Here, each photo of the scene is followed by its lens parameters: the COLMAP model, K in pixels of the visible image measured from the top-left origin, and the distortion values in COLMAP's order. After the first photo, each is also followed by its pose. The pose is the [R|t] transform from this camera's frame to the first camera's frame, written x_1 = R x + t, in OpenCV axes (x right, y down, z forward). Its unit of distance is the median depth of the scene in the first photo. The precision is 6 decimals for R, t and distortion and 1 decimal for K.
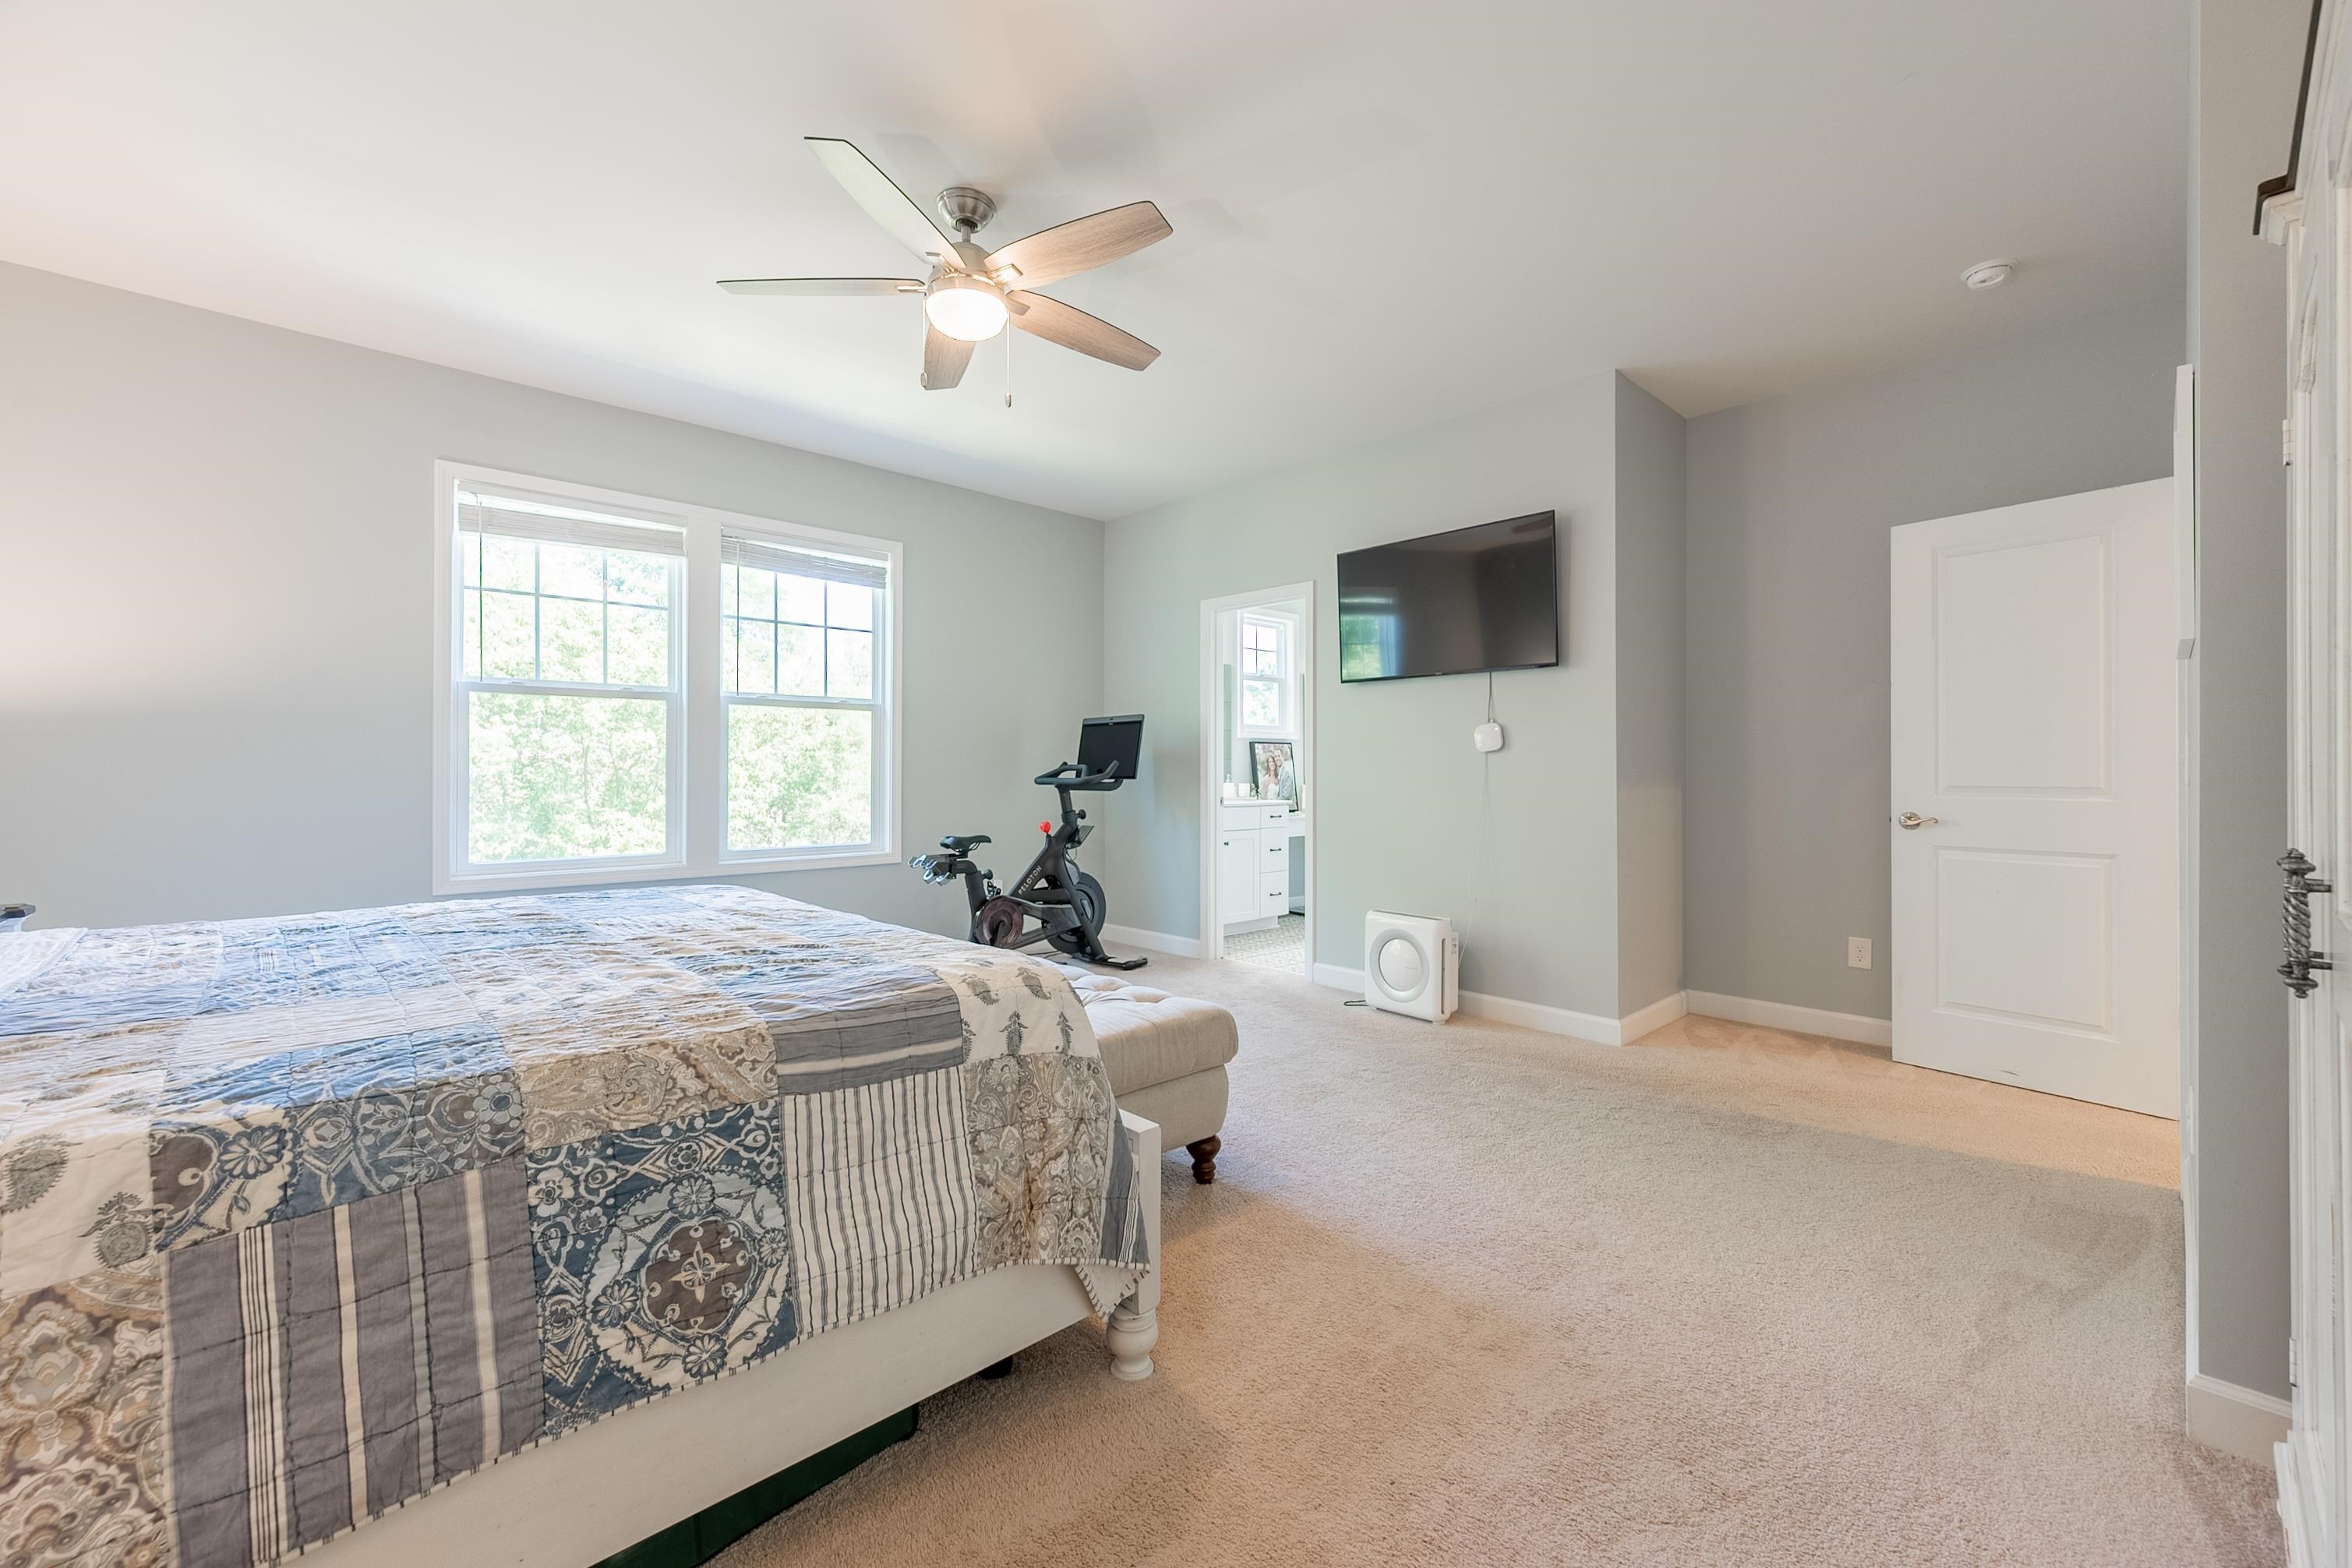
lens RADIAL K [[947.2, 0, 1171.2], [0, 947.2, 783.4], [0, 0, 1]] dist [0.001059, 0.000104]
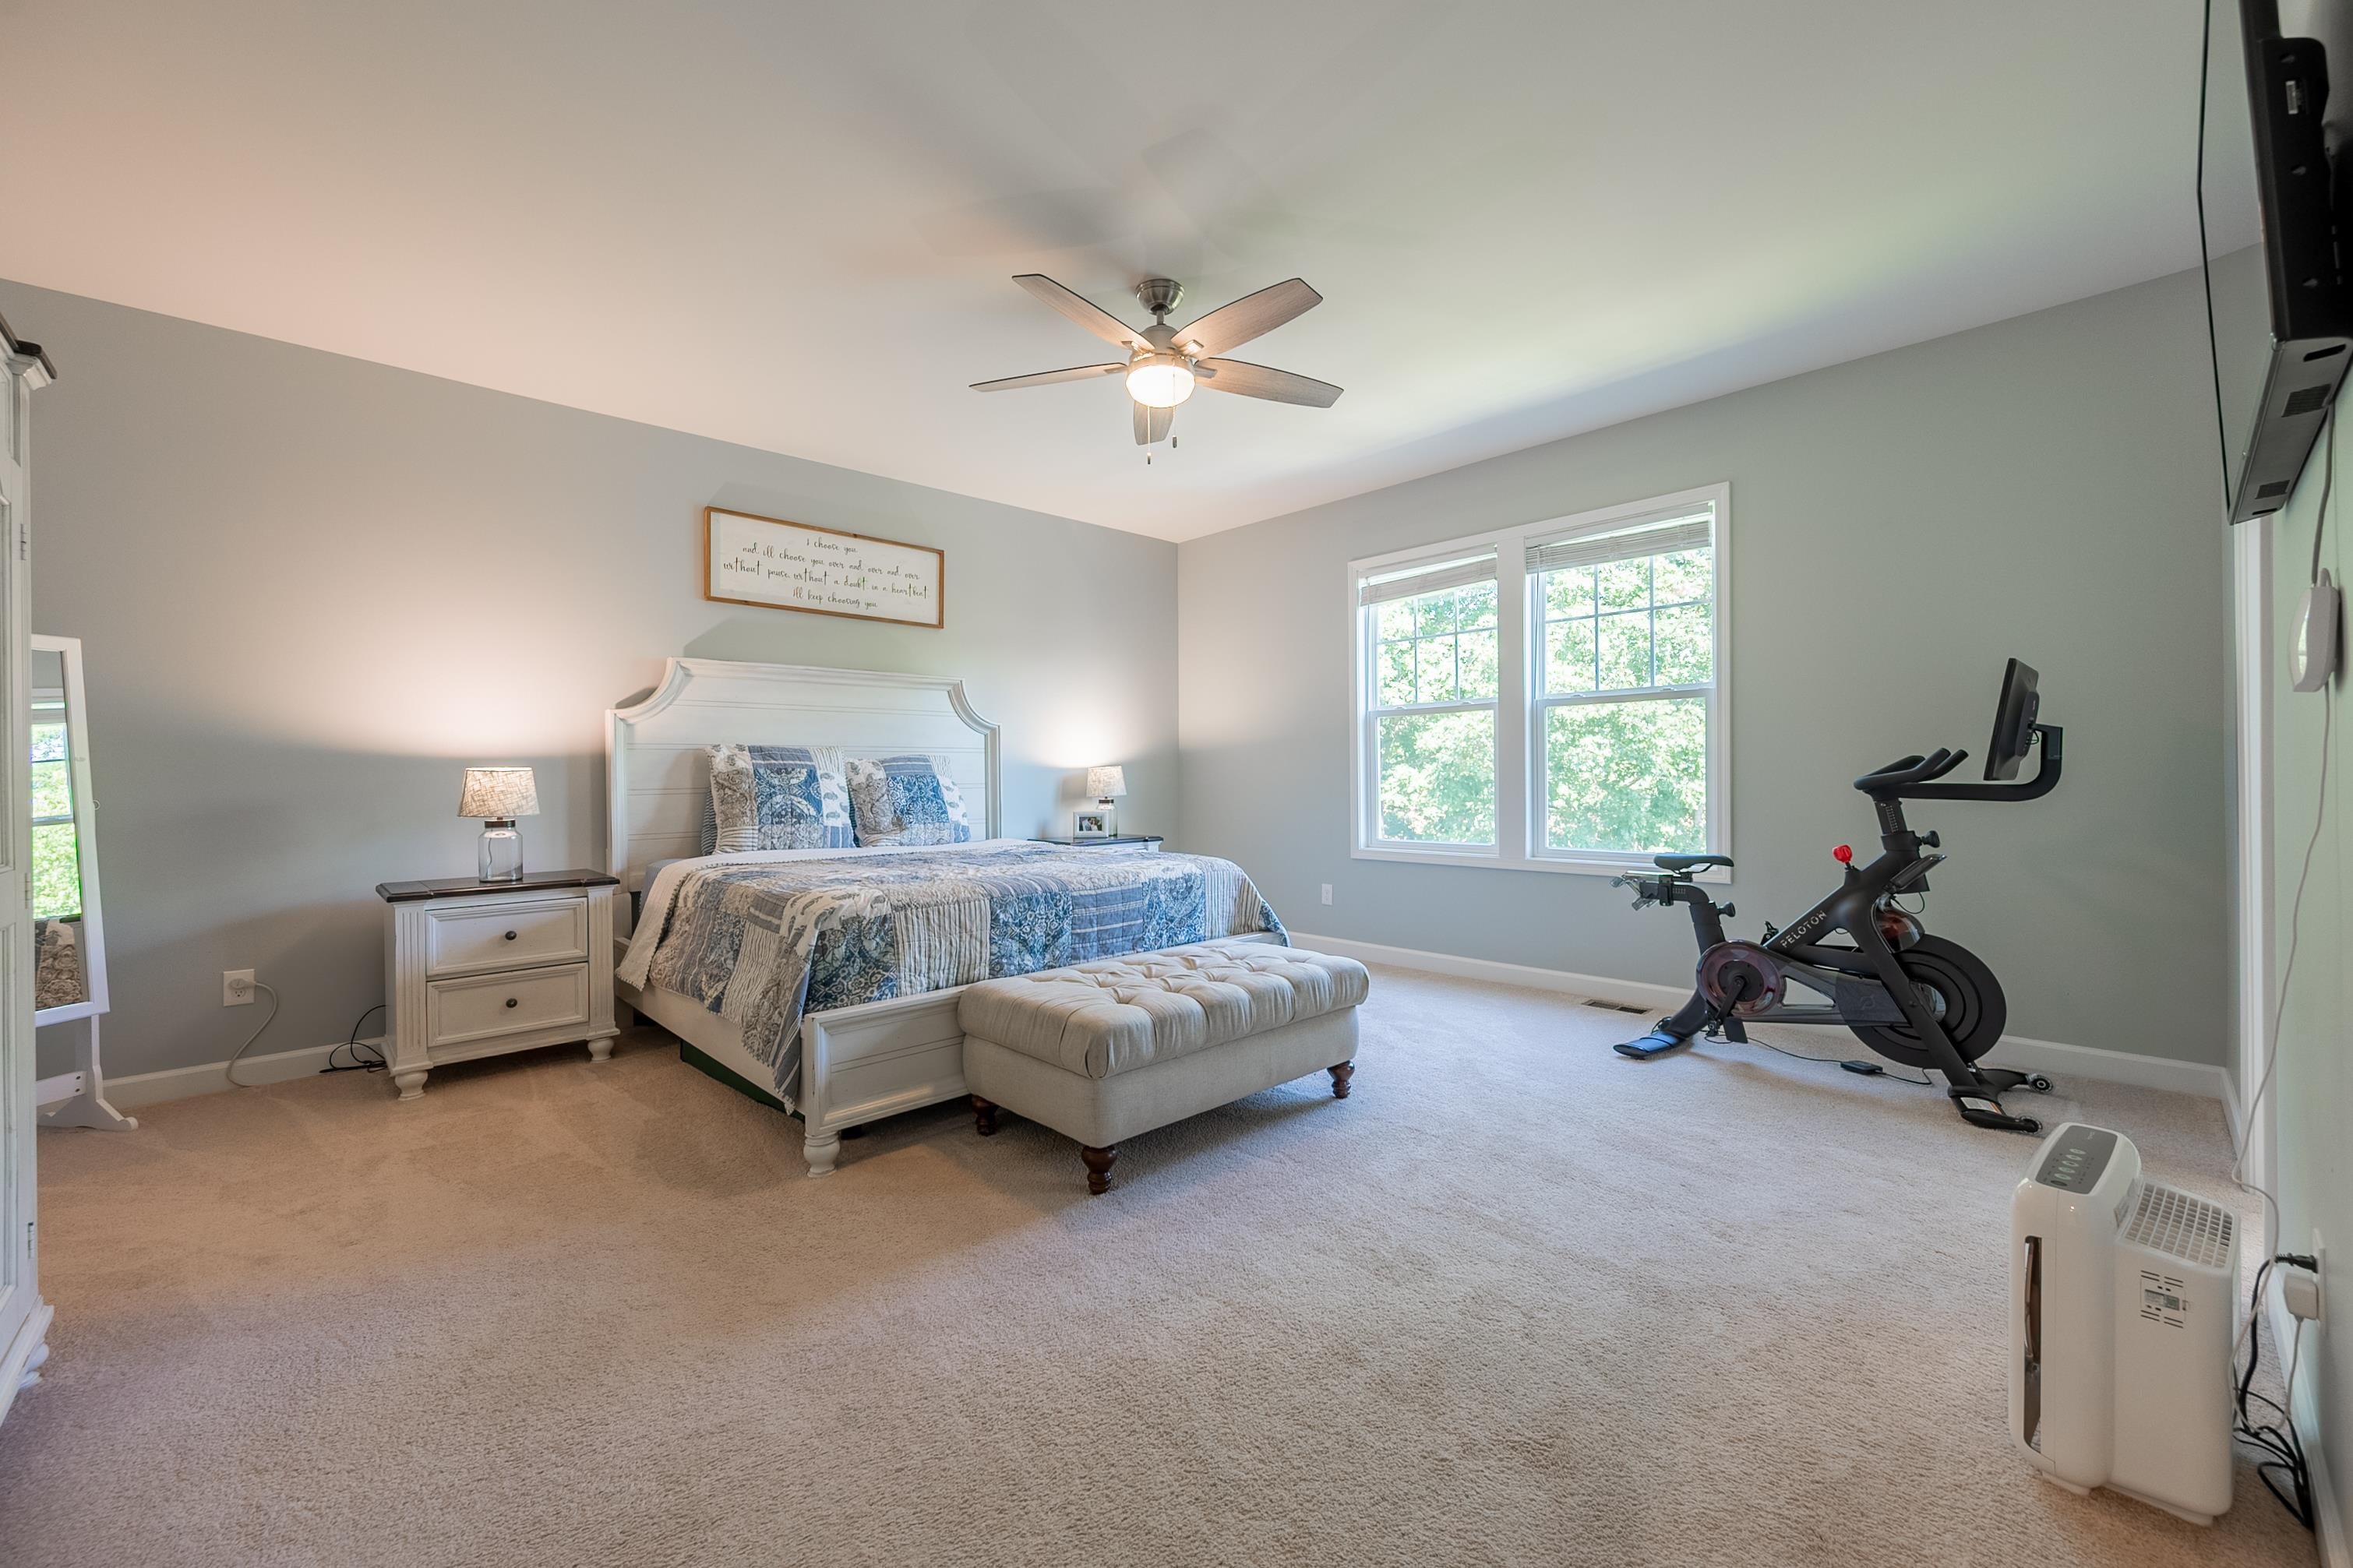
lens RADIAL K [[947.5, 0, 1190.7], [0, 947.5, 780.7], [0, 0, 1]] dist [0.001059, 0.000104]
pose [[0.008882, 0.004678, -0.999950, 0.544056], [-0.000882, 0.999989, 0.004670, -0.007343], [0.999960, 0.000840, 0.008886, 0.580319]]
